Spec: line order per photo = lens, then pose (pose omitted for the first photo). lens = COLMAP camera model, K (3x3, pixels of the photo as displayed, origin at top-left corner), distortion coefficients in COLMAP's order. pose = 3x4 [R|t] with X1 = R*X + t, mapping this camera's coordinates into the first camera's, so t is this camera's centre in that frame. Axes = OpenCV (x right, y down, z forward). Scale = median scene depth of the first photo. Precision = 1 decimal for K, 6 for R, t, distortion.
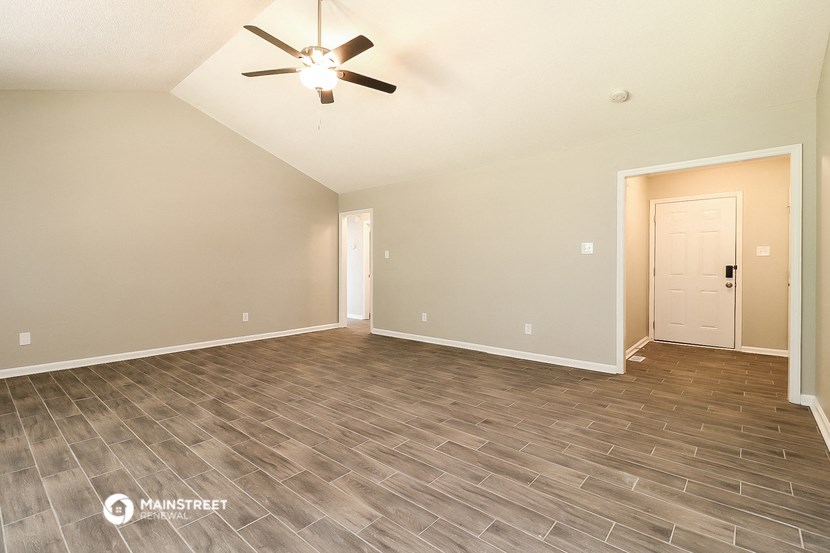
lens RADIAL K [[393.0, 0, 413.7], [0, 393.0, 272.1], [0, 0, 1]] dist [-0.021794, -0.002032]
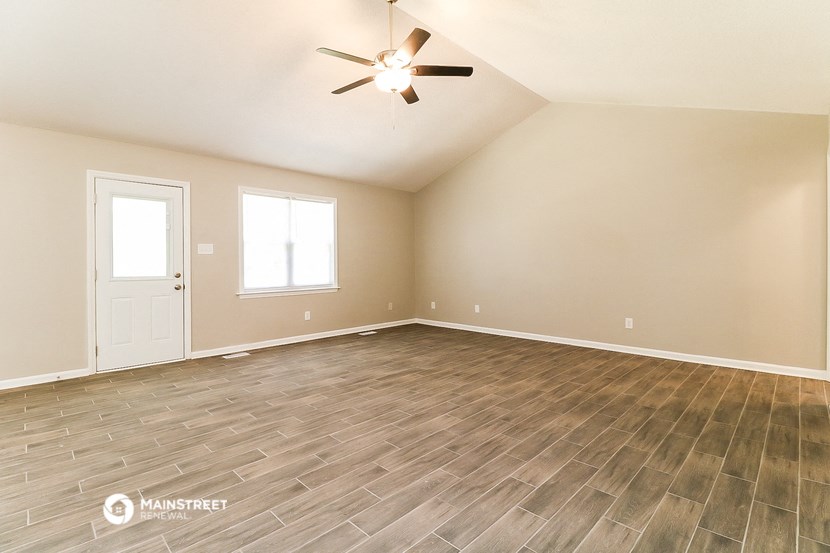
lens RADIAL K [[393.0, 0, 424.4], [0, 393.0, 259.4], [0, 0, 1]] dist [-0.021794, -0.002032]
pose [[-0.053147, 0.000570, -0.998587, 0.822117], [-0.015246, 0.999883, 0.001382, -0.030605], [0.998470, 0.015298, -0.053132, 1.182341]]
